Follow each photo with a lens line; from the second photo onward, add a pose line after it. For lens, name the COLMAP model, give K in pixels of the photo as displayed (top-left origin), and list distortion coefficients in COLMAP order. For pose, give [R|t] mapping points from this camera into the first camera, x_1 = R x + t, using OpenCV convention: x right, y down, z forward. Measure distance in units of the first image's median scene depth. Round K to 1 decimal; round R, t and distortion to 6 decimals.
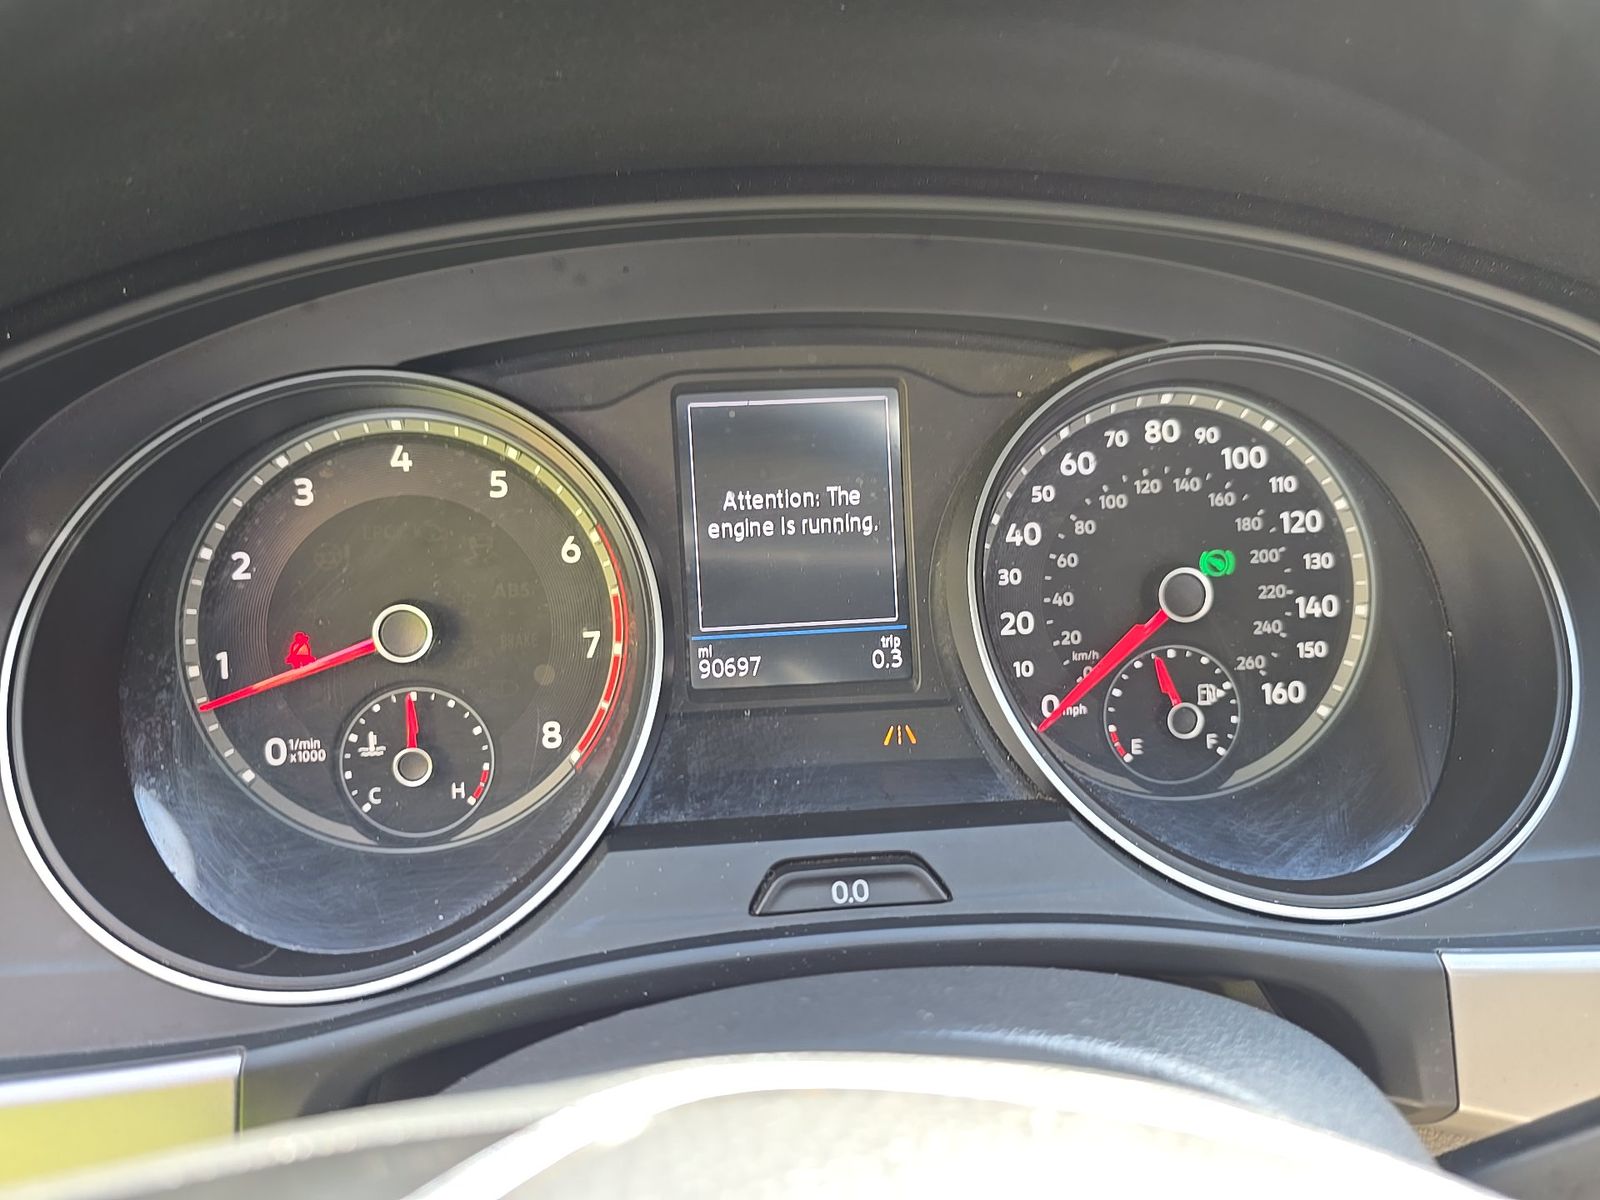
lens RADIAL K [[1083.9, 0, 789.7], [0, 1083.9, 603.9], [0, 0, 1]] dist [0.010066, -0.032035]
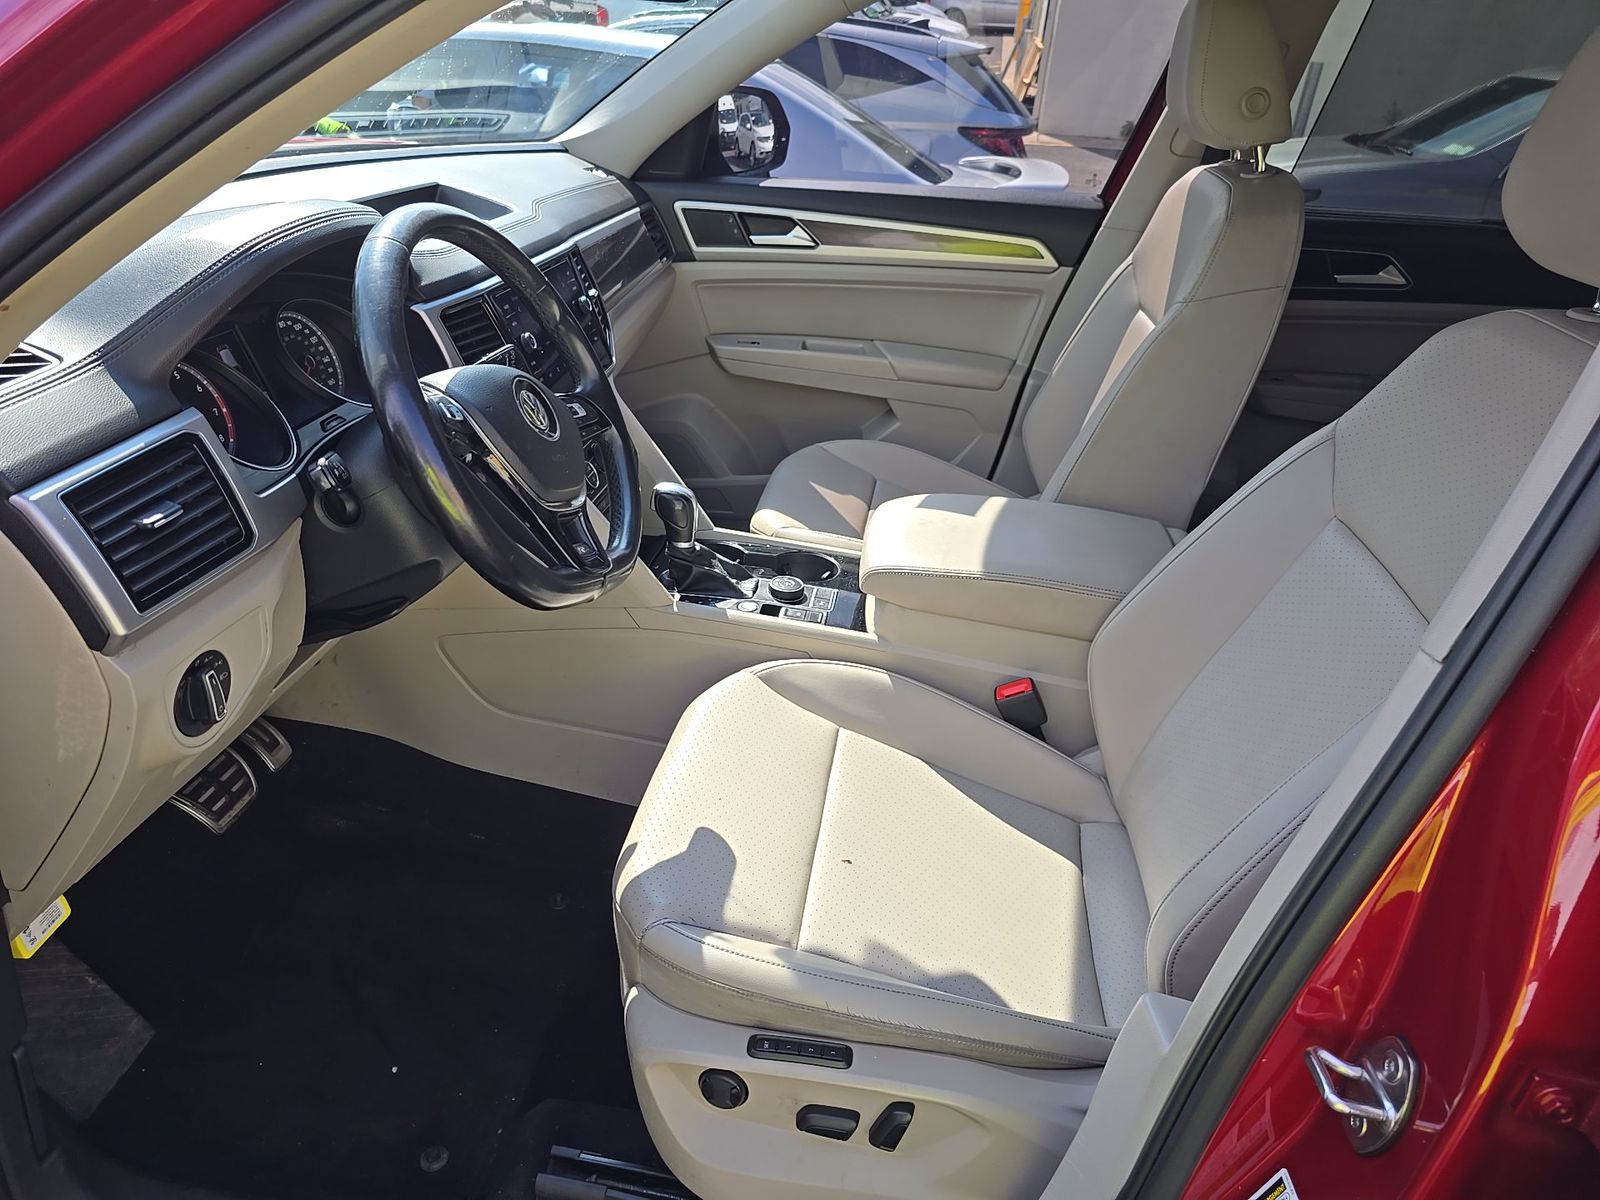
lens RADIAL K [[1006.3, 0, 776.6], [0, 1006.3, 599.5], [0, 0, 1]] dist [0.000390, -0.032425]
pose [[0.225877, -0.431551, 0.873352, -2.807466], [0.315514, 0.880605, 0.353532, -0.003312], [-0.921645, 0.195700, 0.335069, -1.631493]]
